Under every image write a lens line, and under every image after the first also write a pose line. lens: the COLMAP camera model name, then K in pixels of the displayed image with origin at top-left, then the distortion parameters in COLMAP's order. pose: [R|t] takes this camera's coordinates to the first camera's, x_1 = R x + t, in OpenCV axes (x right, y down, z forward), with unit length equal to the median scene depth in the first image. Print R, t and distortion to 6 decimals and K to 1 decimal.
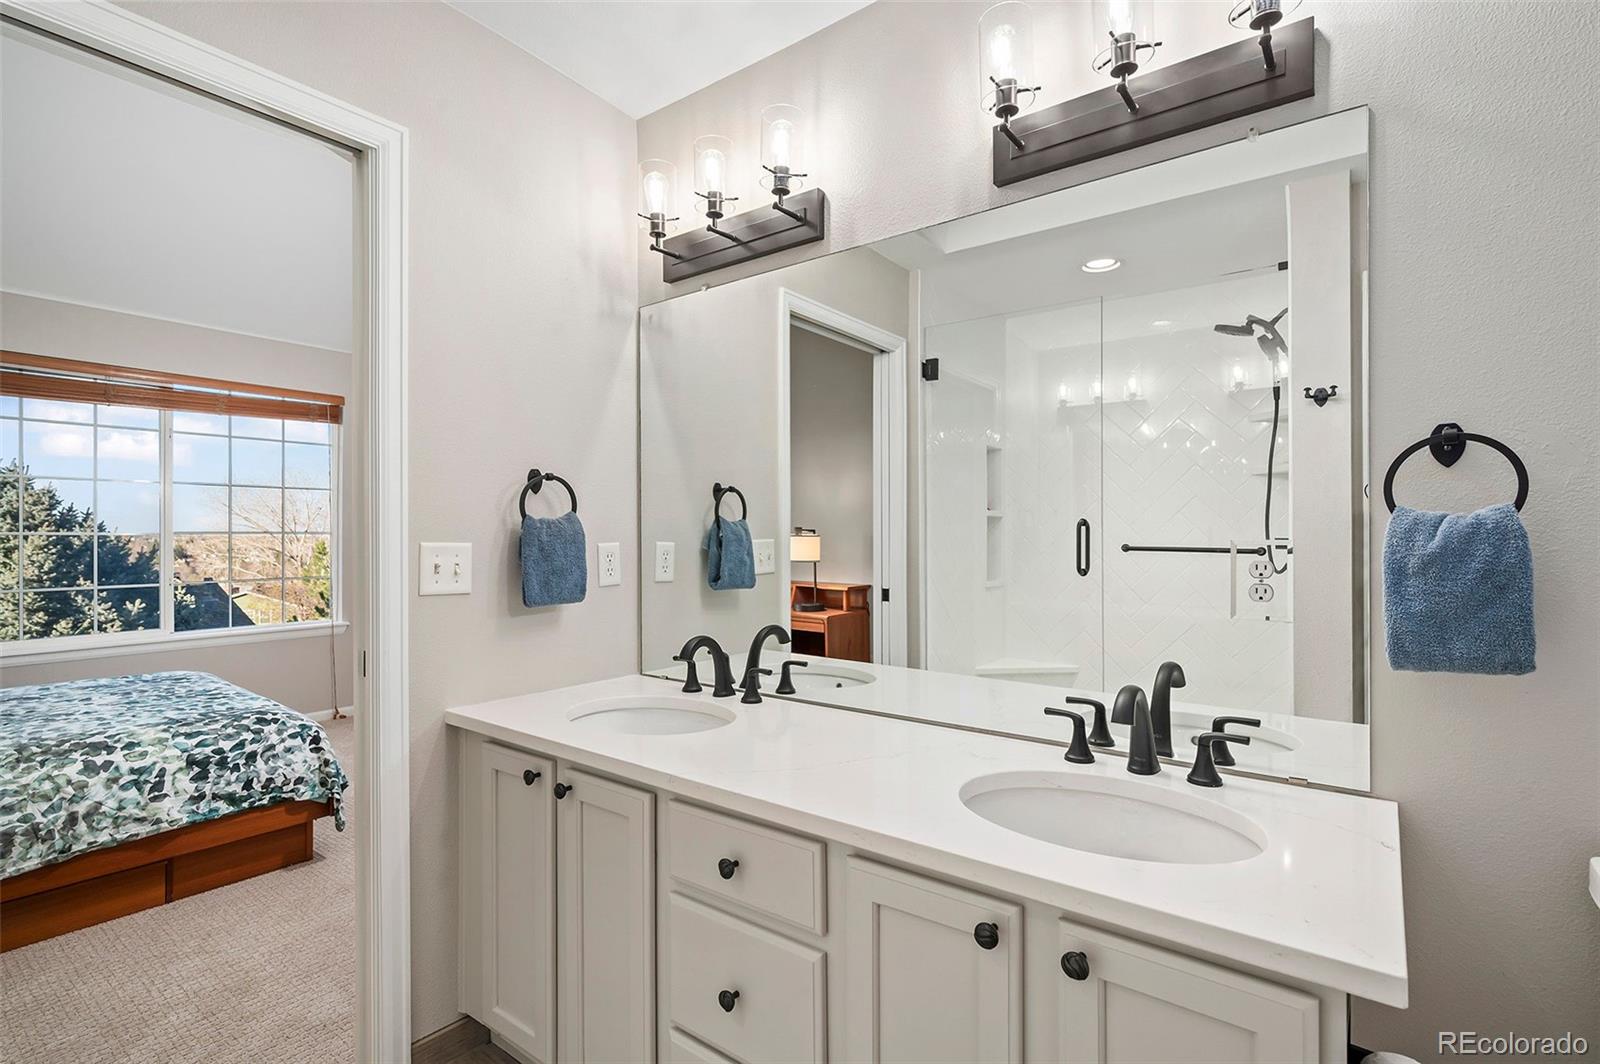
lens RADIAL K [[721.1, 0, 805.0], [0, 721.1, 526.7], [0, 0, 1]] dist [0.000596, 0.000515]
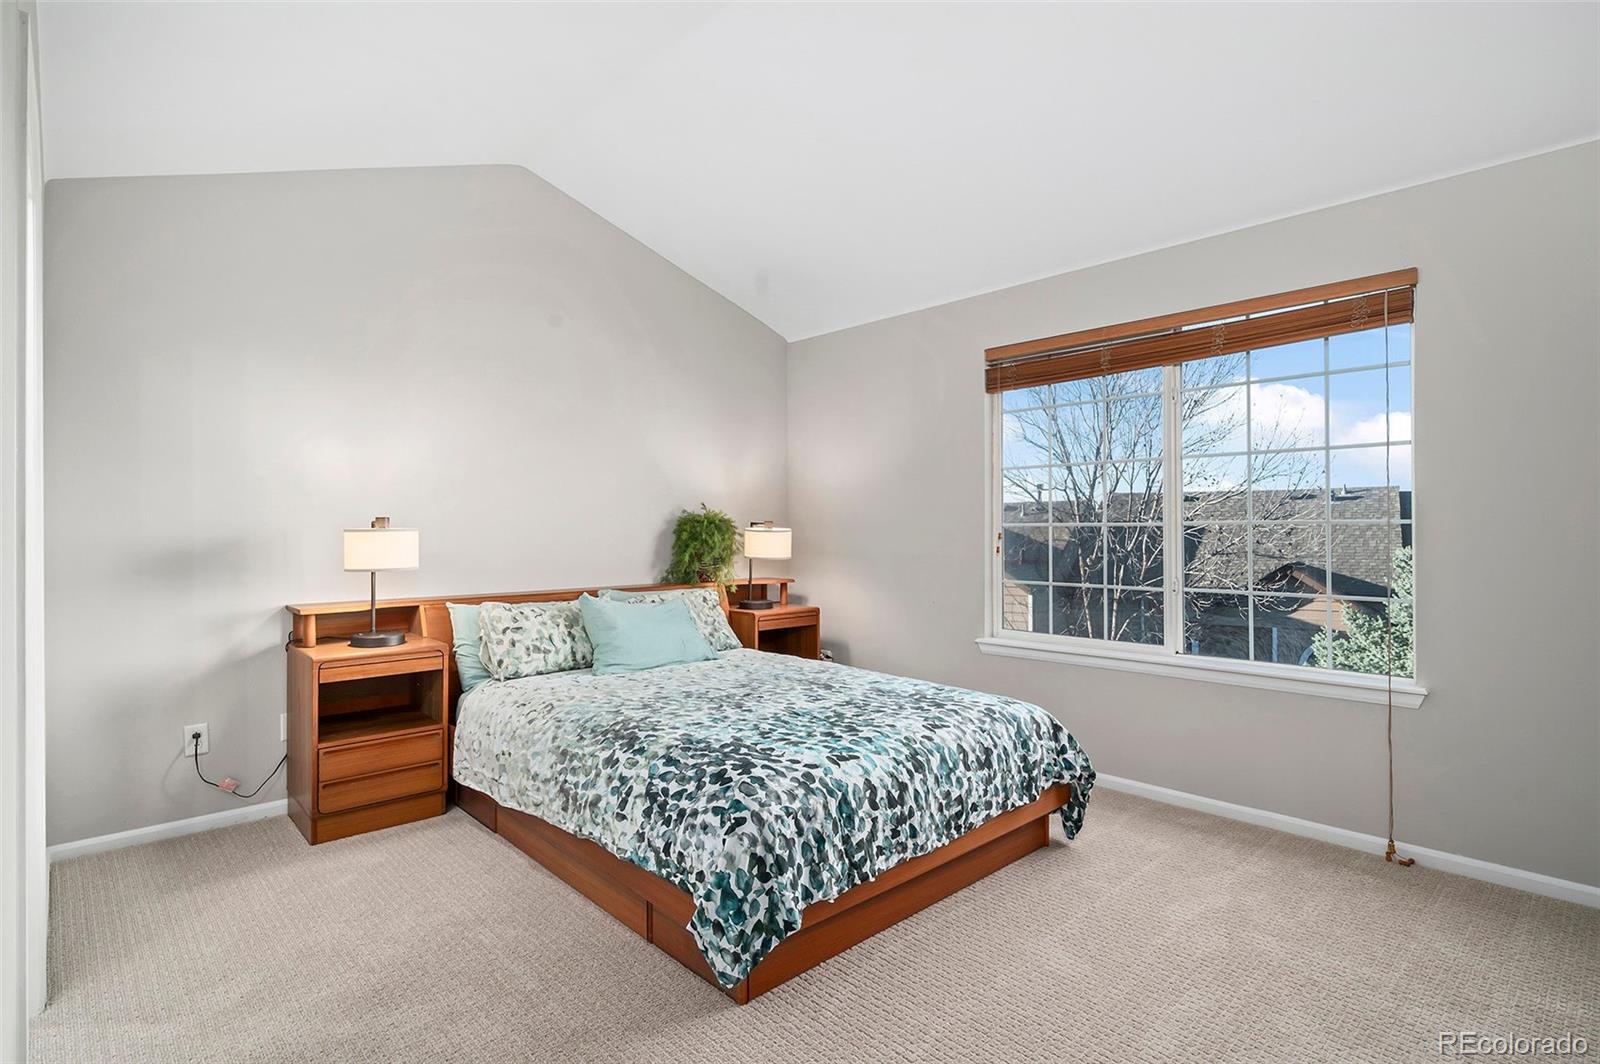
lens RADIAL K [[817.0, 0, 806.5], [0, 817.0, 530.8], [0, 0, 1]] dist [-0.001757, 0.000386]
pose [[-0.166770, 0.010078, -0.985944, 0.065883], [0.008792, 0.999923, 0.008734, 0.010687], [0.985957, -0.007212, -0.166846, 1.319877]]
